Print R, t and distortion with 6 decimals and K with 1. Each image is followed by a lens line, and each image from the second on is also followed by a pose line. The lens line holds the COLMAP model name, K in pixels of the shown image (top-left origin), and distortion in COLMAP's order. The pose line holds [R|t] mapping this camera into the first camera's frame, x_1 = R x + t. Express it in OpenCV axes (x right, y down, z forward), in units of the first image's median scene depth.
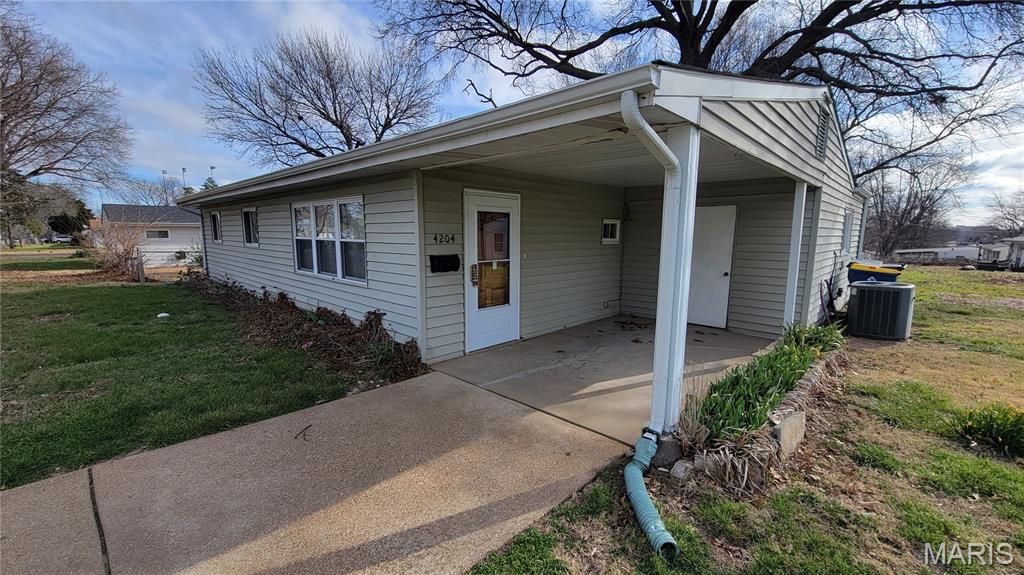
lens RADIAL K [[416.6, 0, 520.8], [0, 416.6, 296.0], [0, 0, 1]] dist [0.001931, -0.000192]
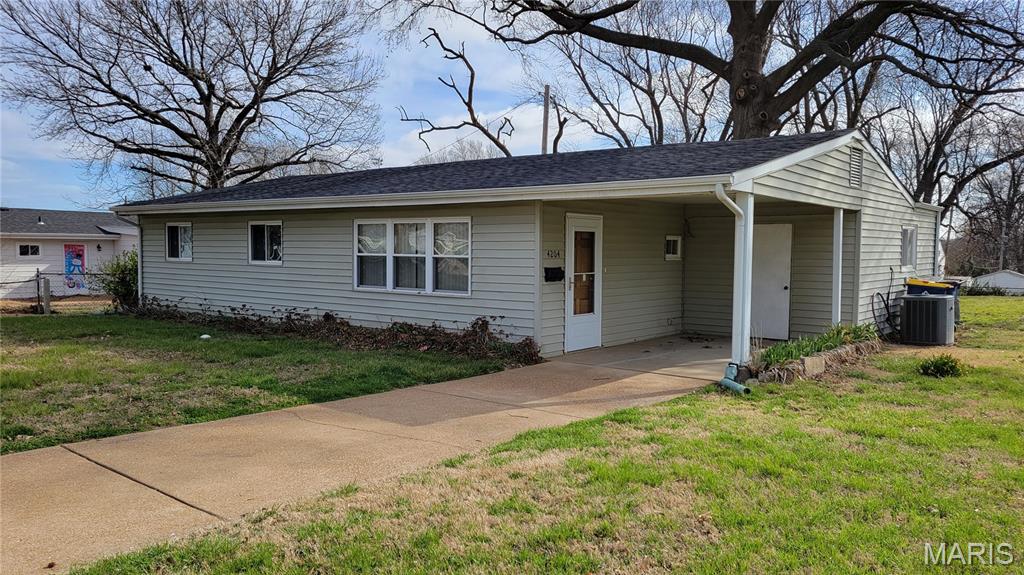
lens RADIAL K [[767.6, 0, 512.0], [0, 767.6, 287.5], [0, 0, 1]] dist [0.052617, -0.004246]
pose [[0.996719, -0.003988, 0.080844, -0.356993], [0.011916, 0.995132, -0.097827, 0.130189], [-0.080060, 0.098470, 0.991914, -0.884826]]
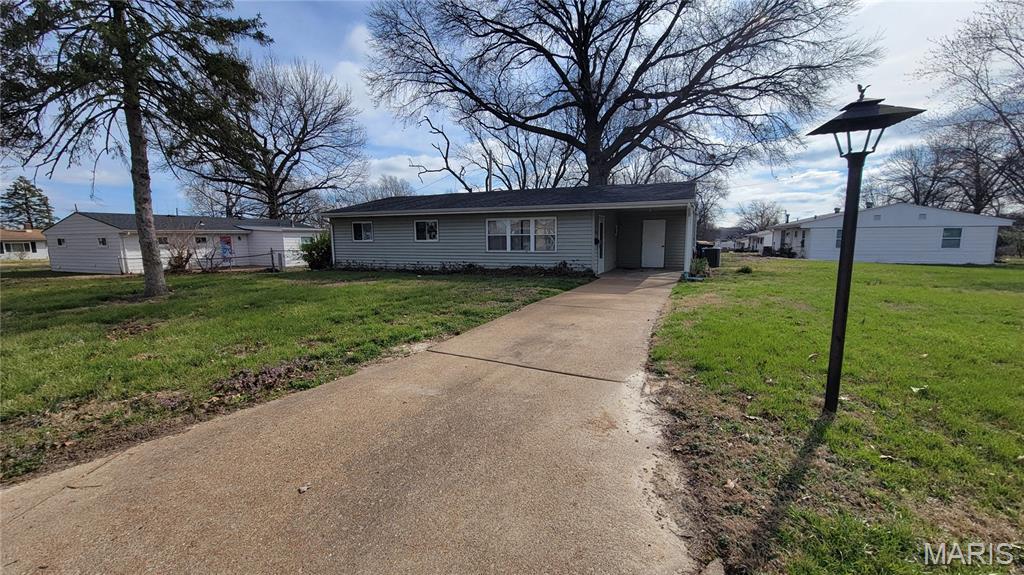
lens RADIAL K [[416.6, 0, 520.8], [0, 416.6, 296.0], [0, 0, 1]] dist [0.001931, -0.000192]
pose [[0.935461, -0.065317, 0.347342, -1.241095], [0.068579, 0.997641, 0.002908, 0.186371], [-0.346713, 0.021100, 0.937734, -1.099307]]
